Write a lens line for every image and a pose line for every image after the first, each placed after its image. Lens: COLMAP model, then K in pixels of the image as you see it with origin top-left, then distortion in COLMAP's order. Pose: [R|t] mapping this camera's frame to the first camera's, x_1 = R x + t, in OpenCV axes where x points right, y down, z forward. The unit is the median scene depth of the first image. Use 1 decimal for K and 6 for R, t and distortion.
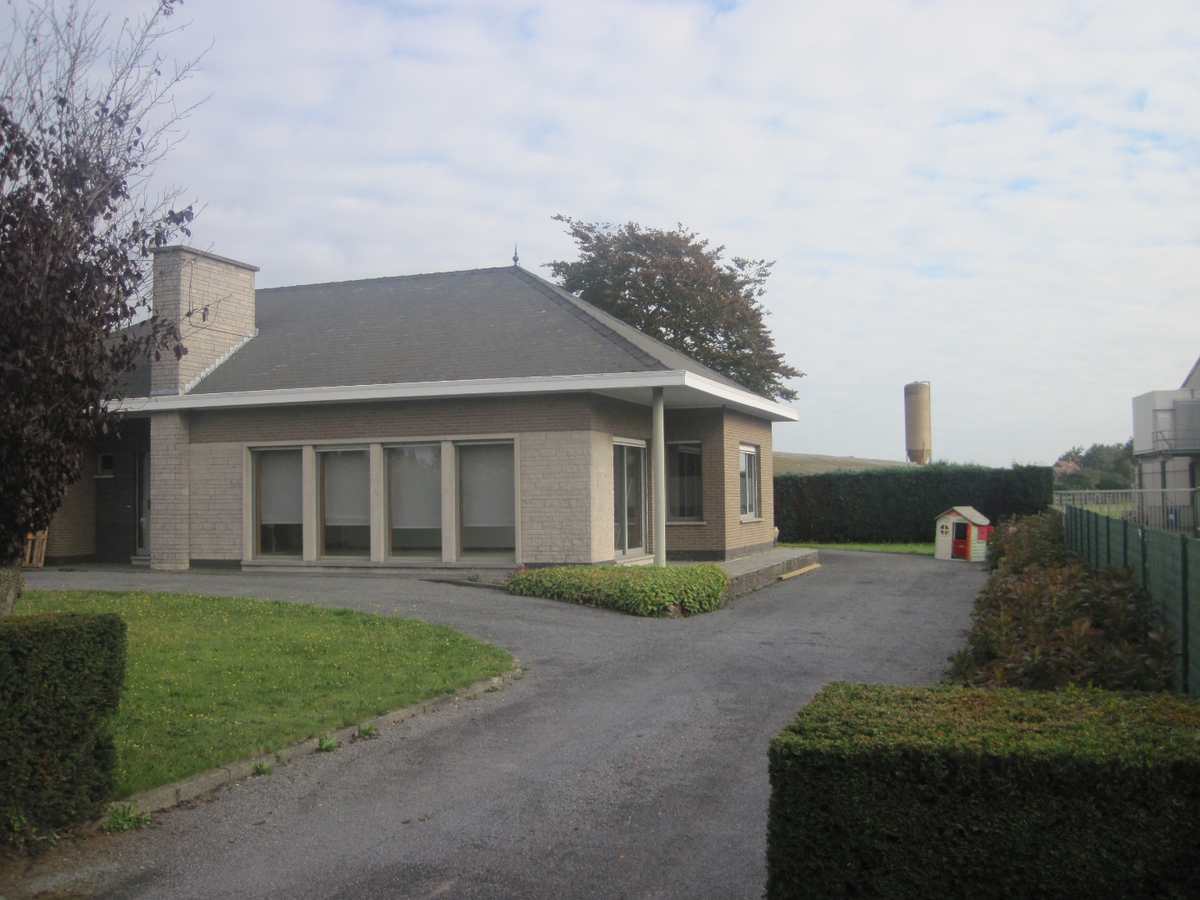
lens RADIAL K [[1234.2, 0, 604.4], [0, 1234.2, 439.4], [0, 0, 1]] dist [-0.185156, 0.158205]
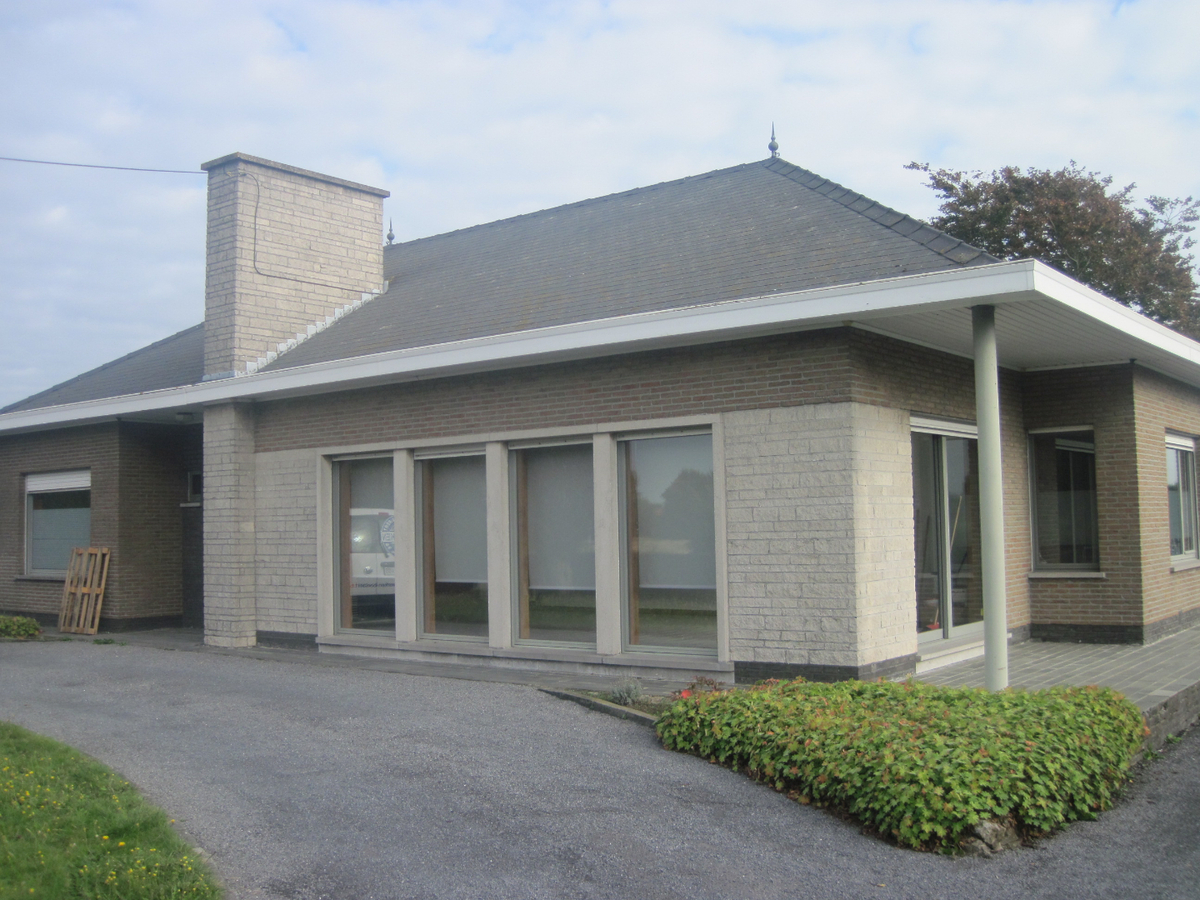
lens RADIAL K [[1234.2, 0, 604.4], [0, 1234.2, 439.4], [0, 0, 1]] dist [-0.185156, 0.158205]
pose [[0.945316, -0.028436, -0.324914, 0.049223], [0.022664, 0.999511, -0.021537, 0.014648], [0.325368, 0.012996, 0.945498, 0.444175]]
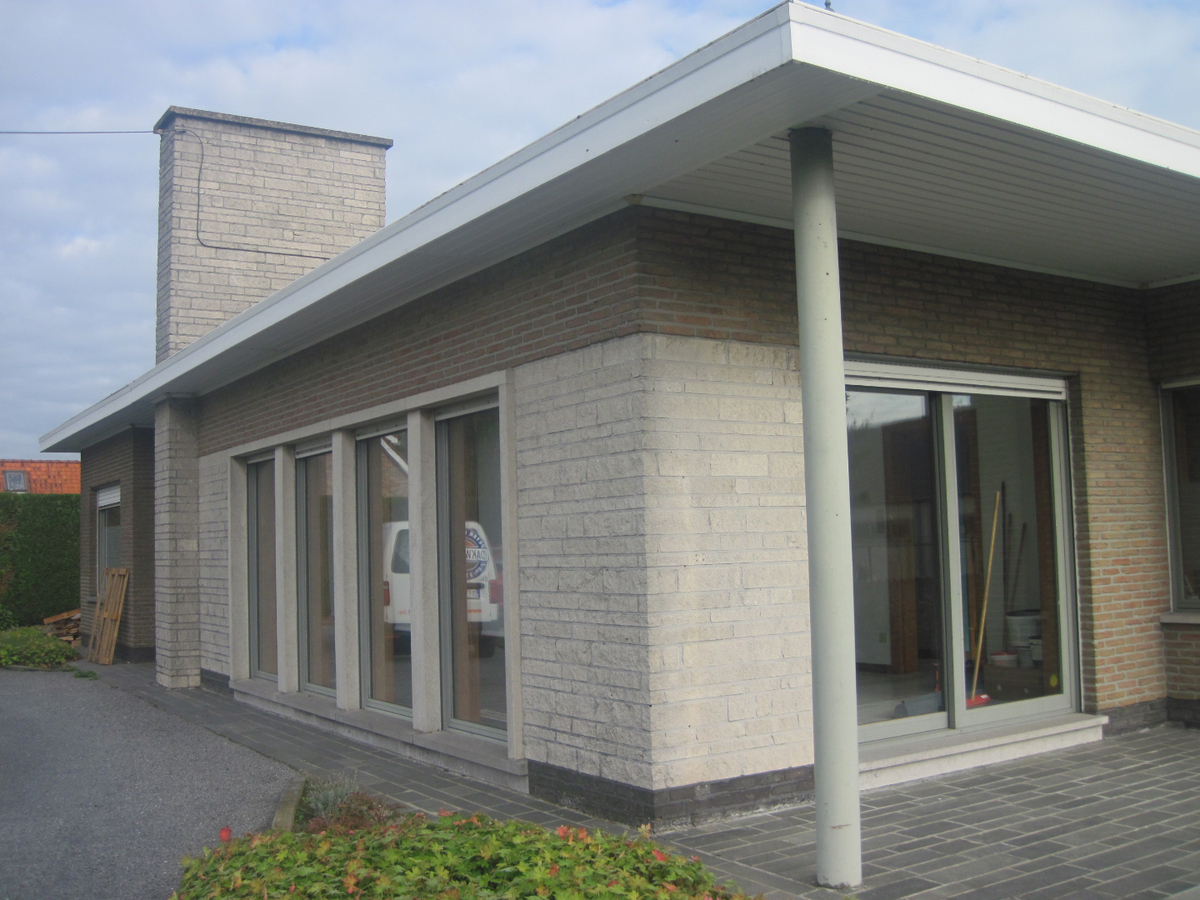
lens RADIAL K [[1234.2, 0, 604.4], [0, 1234.2, 439.4], [0, 0, 1]] dist [-0.185156, 0.158205]
pose [[0.787741, -0.060809, -0.612997, 0.141978], [0.046007, 0.998144, -0.039893, 0.025927], [0.614286, 0.003223, 0.789077, 0.684634]]
